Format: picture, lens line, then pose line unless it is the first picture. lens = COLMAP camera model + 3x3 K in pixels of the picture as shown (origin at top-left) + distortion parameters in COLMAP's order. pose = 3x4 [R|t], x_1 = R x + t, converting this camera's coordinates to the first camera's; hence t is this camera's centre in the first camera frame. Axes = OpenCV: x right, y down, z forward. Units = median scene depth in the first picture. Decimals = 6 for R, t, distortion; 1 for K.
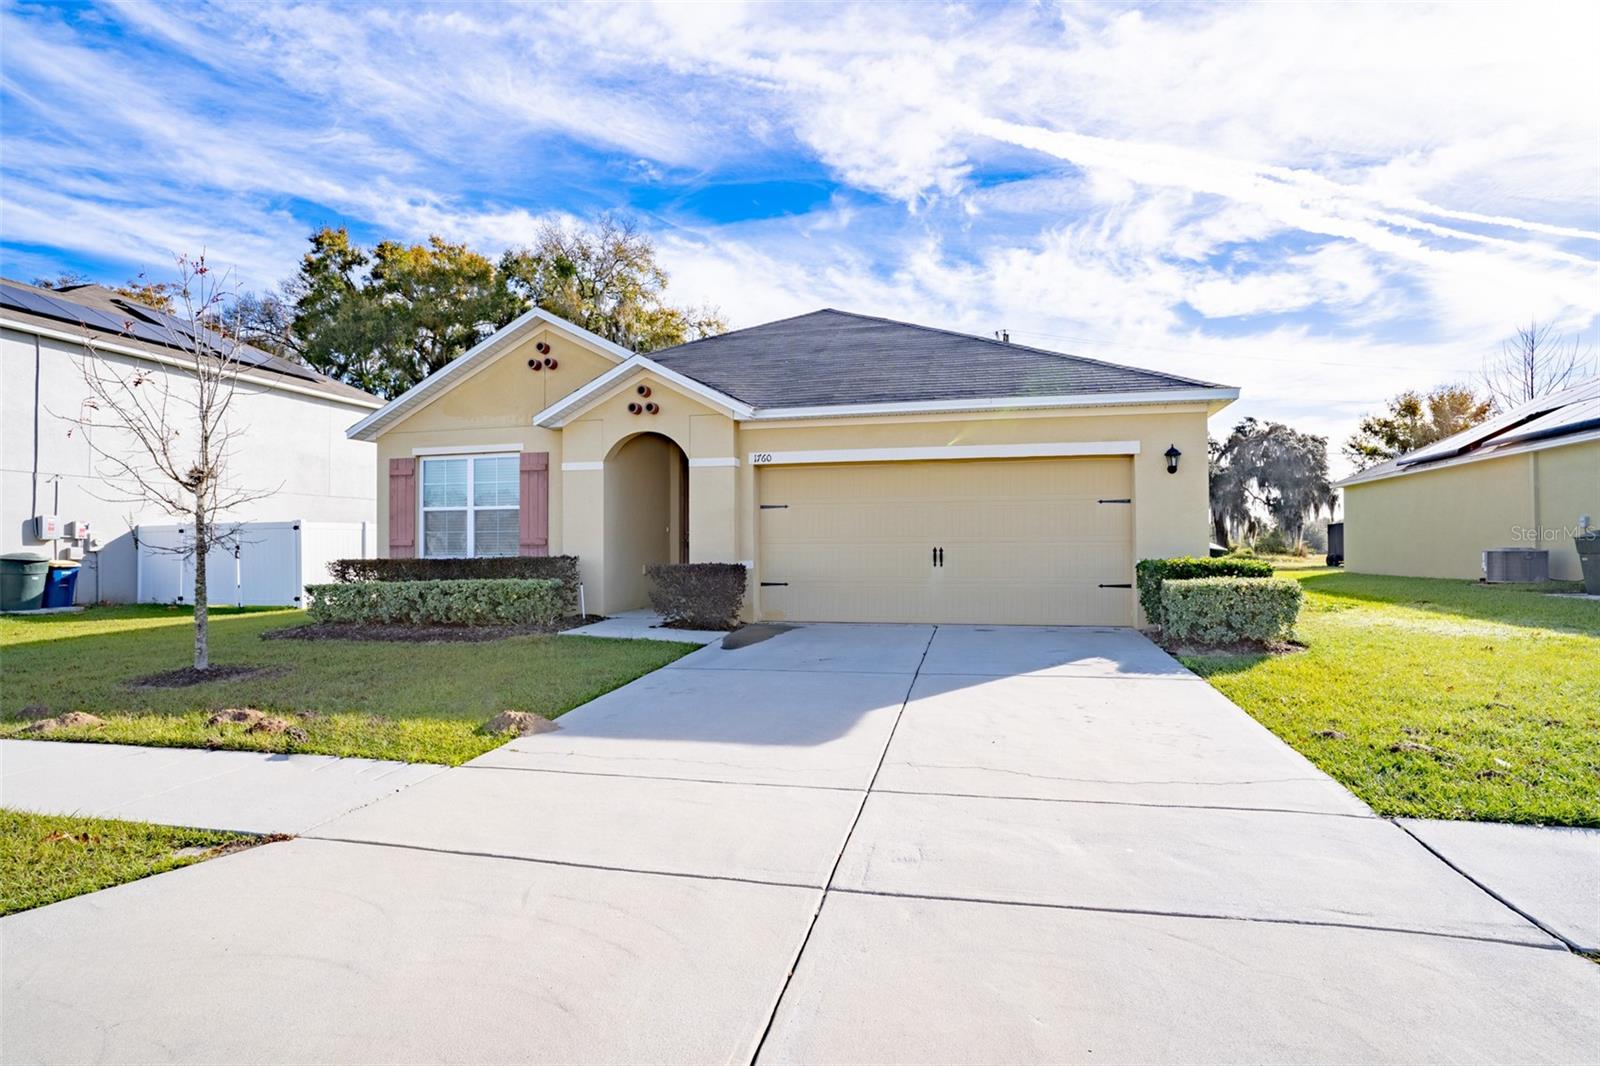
lens RADIAL K [[905.0, 0, 800.0], [0, 905.0, 533.0], [0, 0, 1]] dist [0.186701, -0.235293]
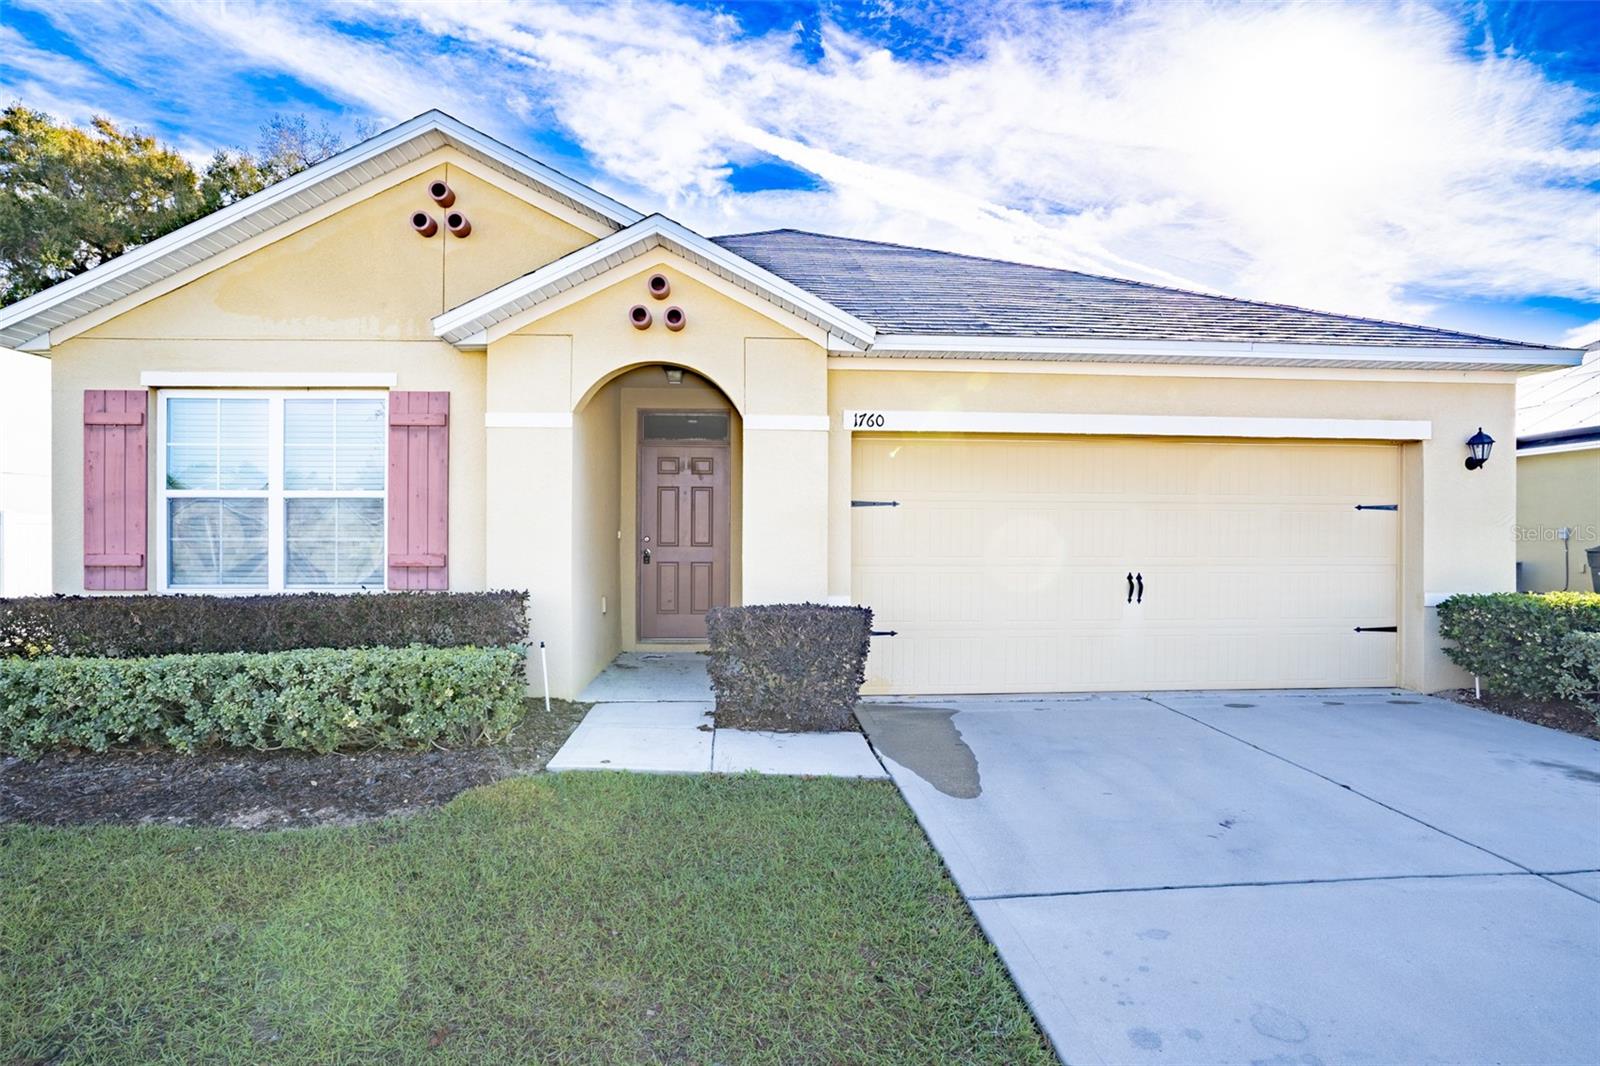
lens RADIAL K [[849.7, 0, 800.0], [0, 849.7, 533.0], [0, 0, 1]] dist [0.001412, 0.024616]
pose [[0.946435, 0.008957, 0.322771, -0.231979], [-0.012656, 0.999876, 0.009364, -0.013128], [-0.322647, -0.012948, 0.946431, 0.450380]]
